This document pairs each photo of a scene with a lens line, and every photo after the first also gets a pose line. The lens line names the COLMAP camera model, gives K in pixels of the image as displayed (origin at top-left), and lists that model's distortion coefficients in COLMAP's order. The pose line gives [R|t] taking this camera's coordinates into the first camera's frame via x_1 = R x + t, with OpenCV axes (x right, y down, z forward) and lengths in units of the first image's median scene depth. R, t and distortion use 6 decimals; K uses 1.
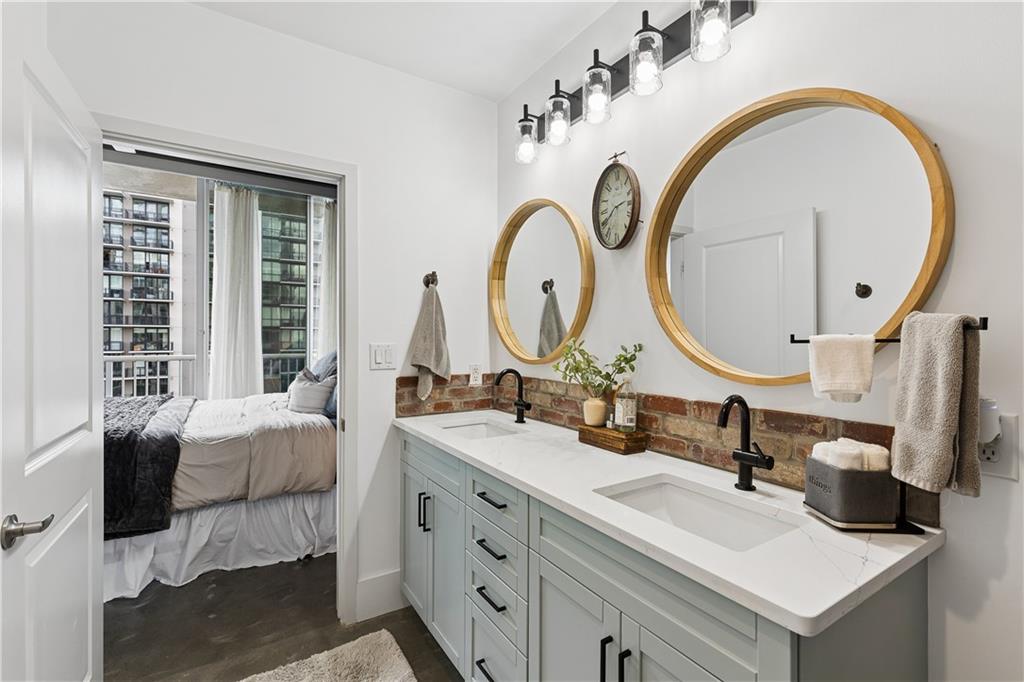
lens RADIAL K [[460.7, 0, 517.8], [0, 460.7, 339.9], [0, 0, 1]] dist [0.014401, -0.003762]
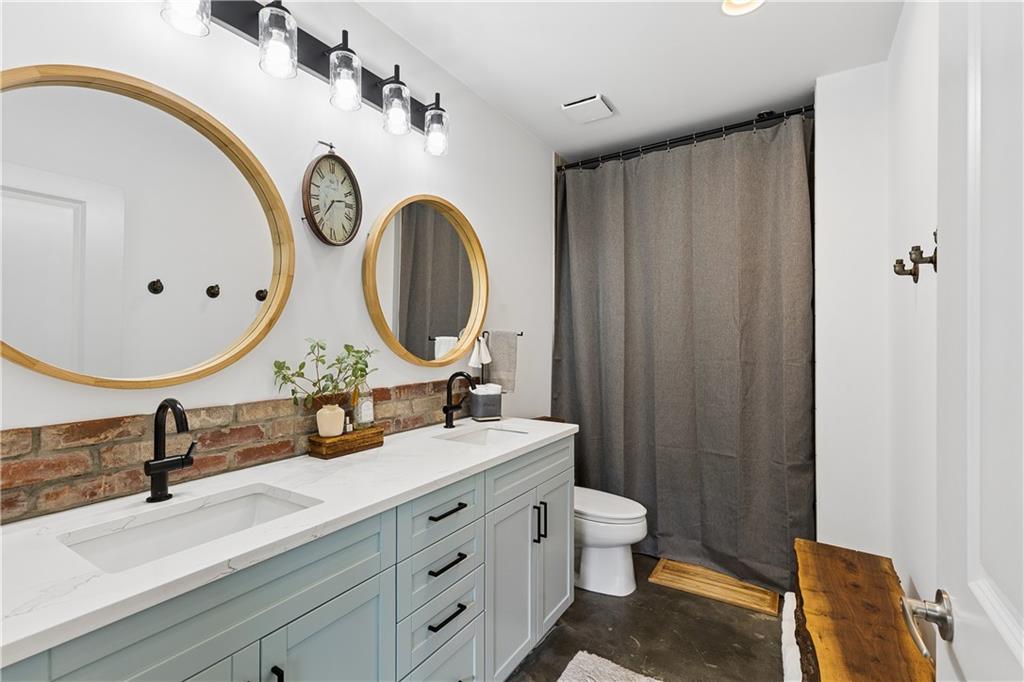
lens RADIAL K [[460.7, 0, 514.5], [0, 460.7, 336.8], [0, 0, 1]] dist [0.014401, -0.003762]
pose [[-0.418660, 0.005740, 0.908125, -0.835544], [0.009656, 0.999952, -0.001869, -0.002696], [-0.908092, 0.007987, -0.418695, 1.098846]]
